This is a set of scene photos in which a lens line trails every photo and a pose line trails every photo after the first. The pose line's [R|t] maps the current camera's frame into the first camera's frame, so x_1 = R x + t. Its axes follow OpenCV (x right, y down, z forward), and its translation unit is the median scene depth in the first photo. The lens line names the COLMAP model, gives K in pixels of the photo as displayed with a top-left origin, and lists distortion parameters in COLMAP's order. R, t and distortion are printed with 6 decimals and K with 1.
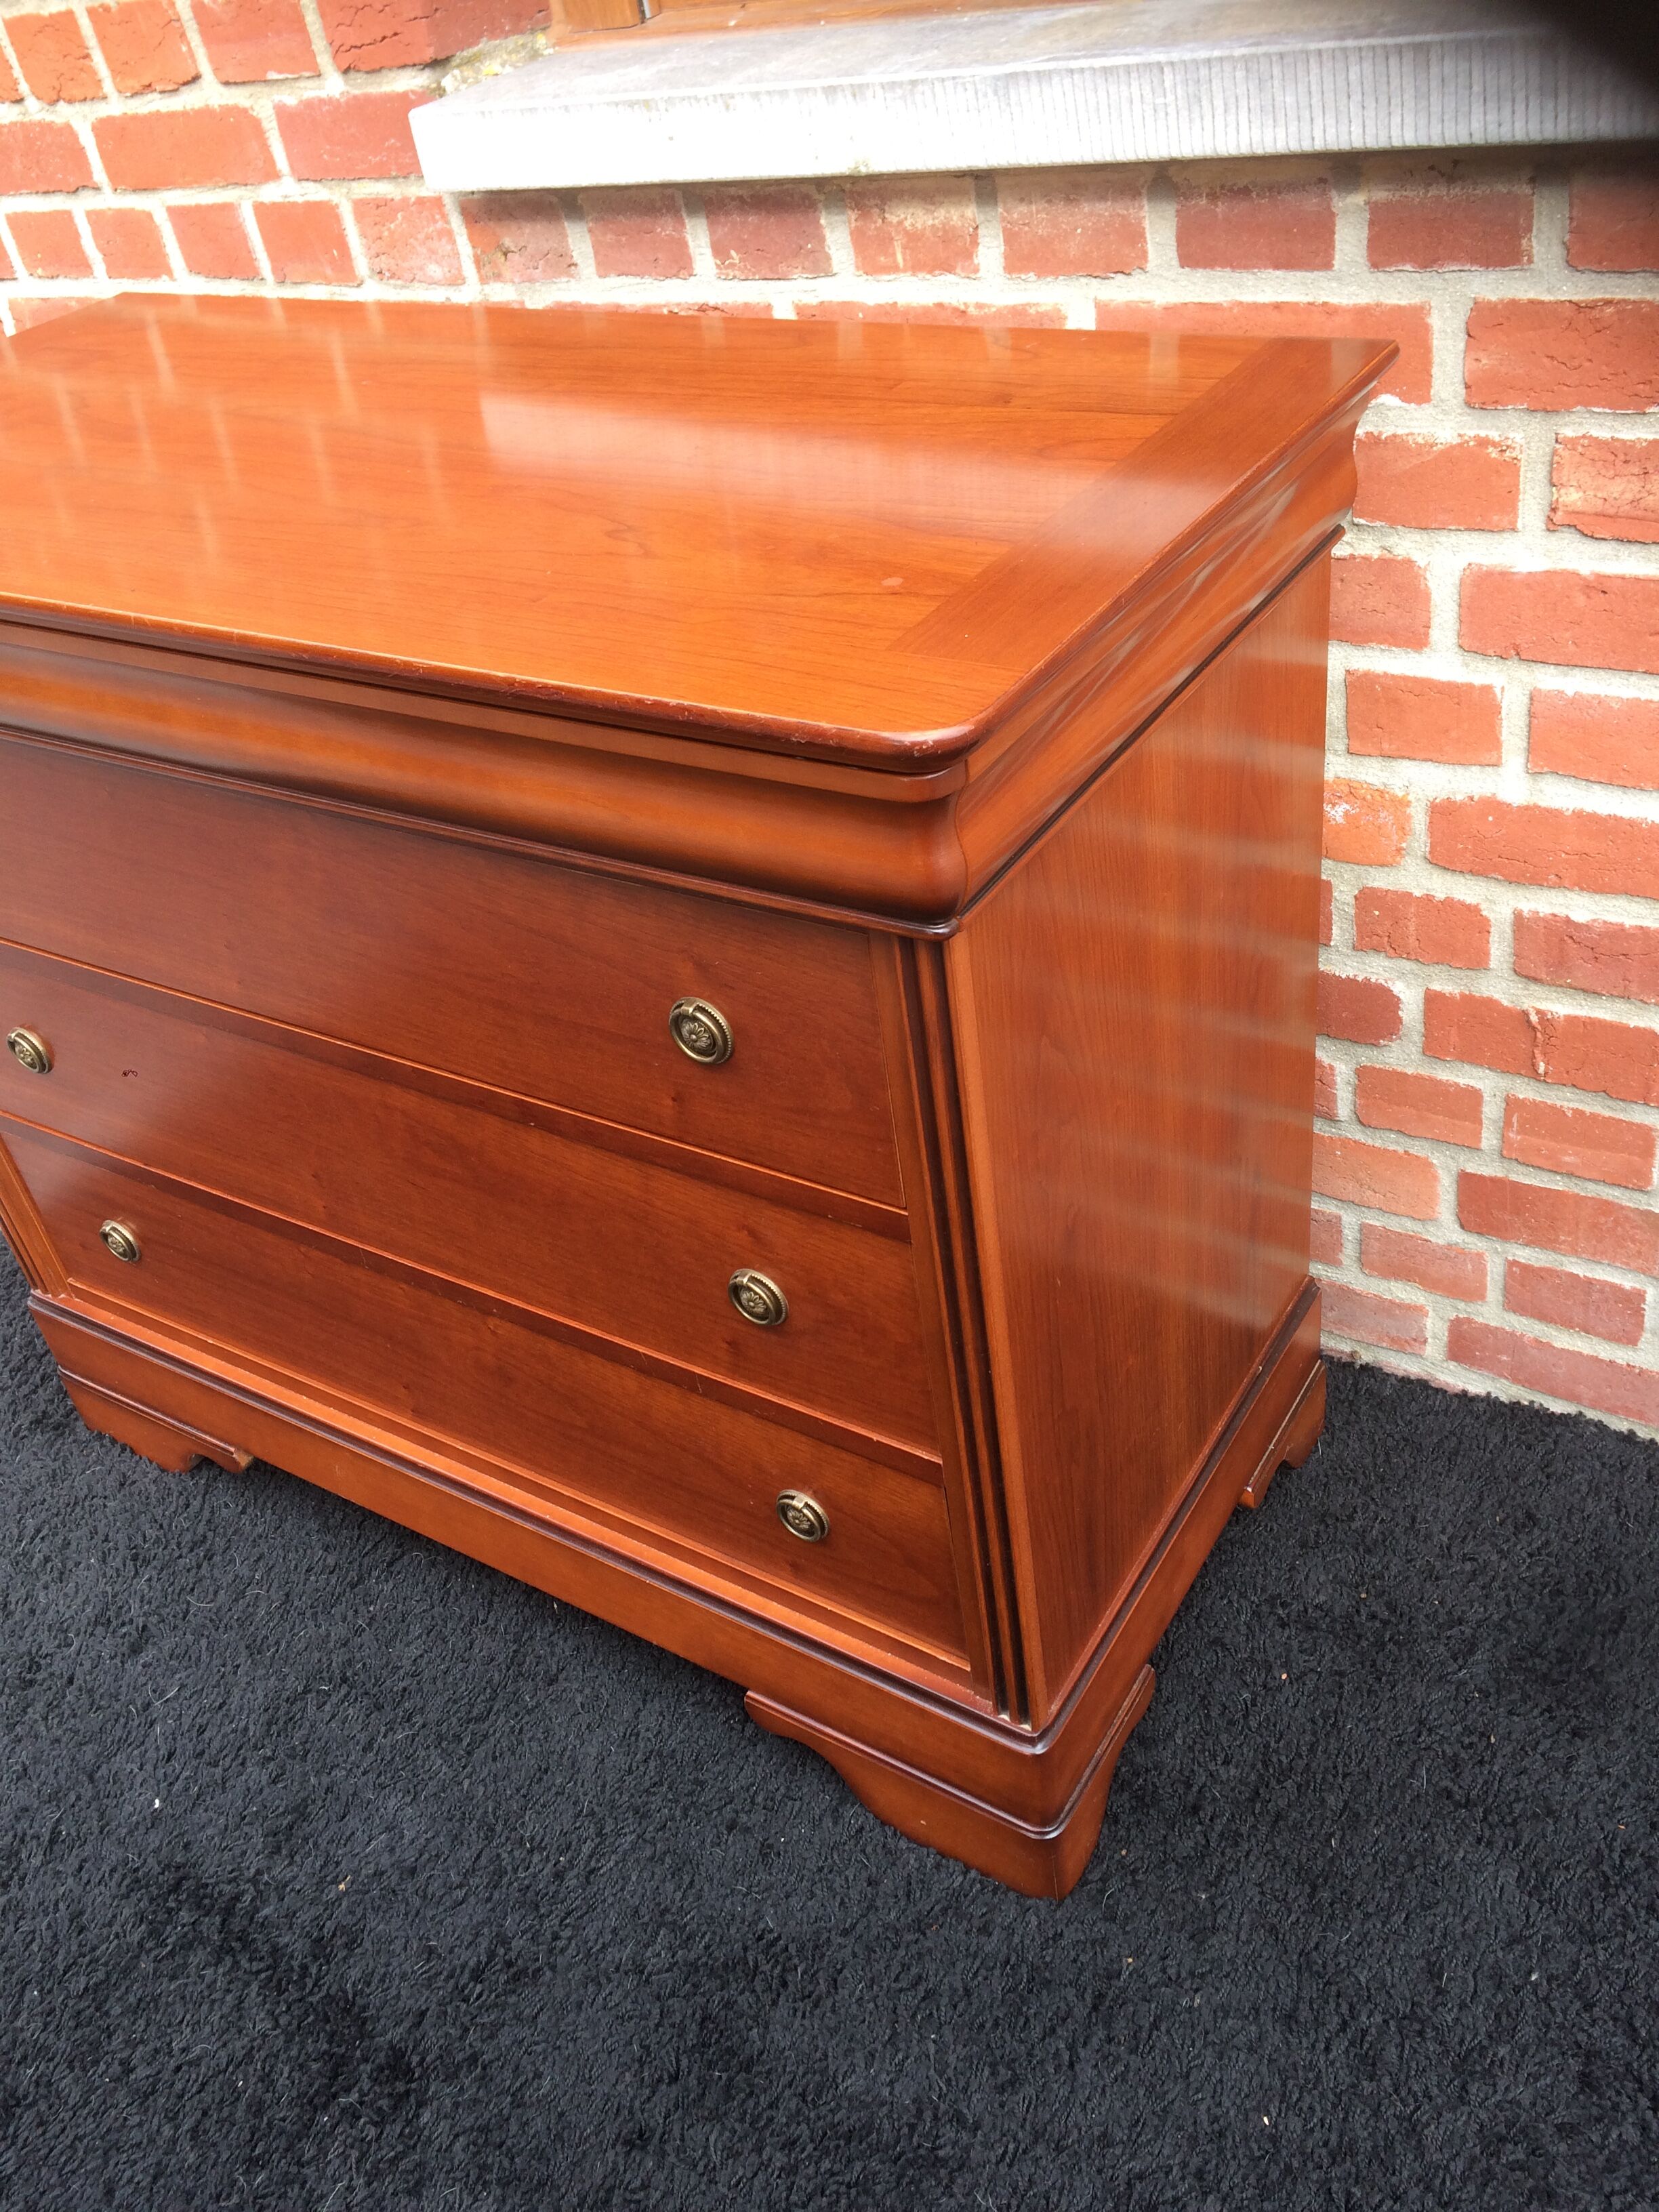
lens RADIAL K [[1880.7, 0, 828.5], [0, 1880.7, 1116.0], [0, 0, 1]] dist [0.090700, -0.118574]
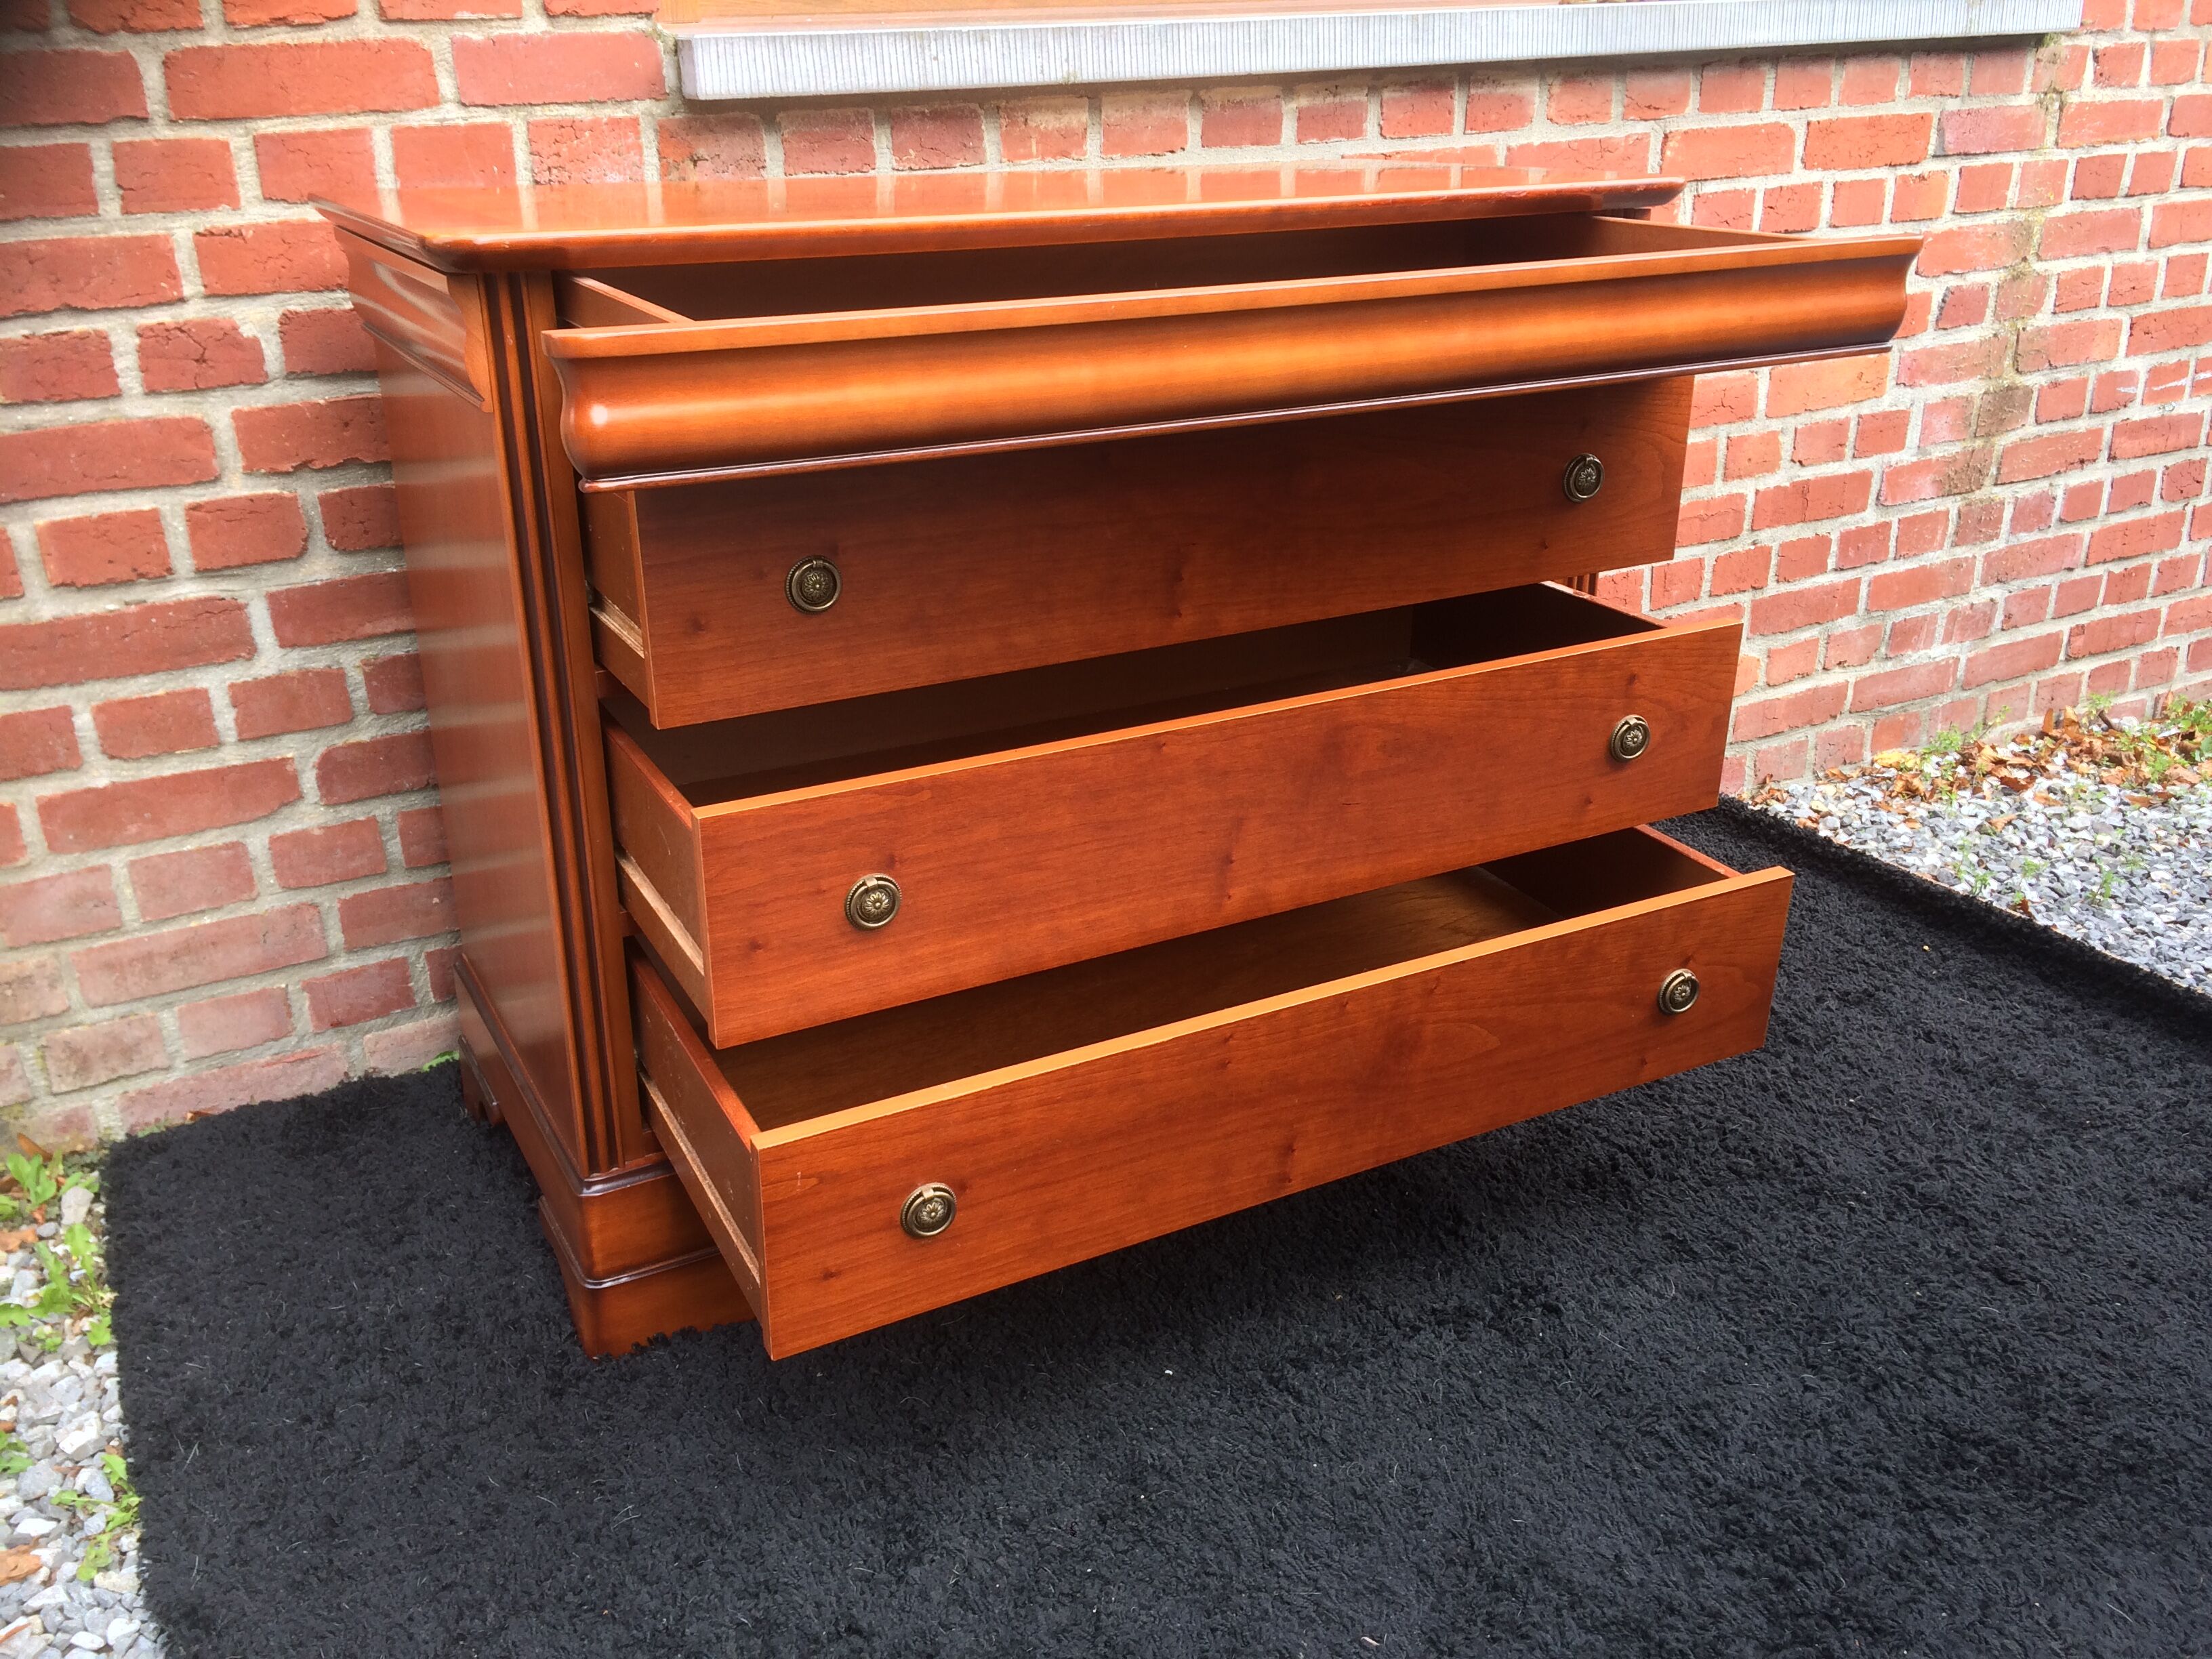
lens RADIAL K [[1892.5, 0, 1092.3], [0, 1892.5, 815.9], [0, 0, 1]] dist [0.089259, -0.114918]
pose [[0.485636, -0.197001, 0.851674, -1.304623], [0.481201, 0.873623, -0.072309, 0.153285], [-0.729797, 0.444942, 0.519060, 0.377456]]
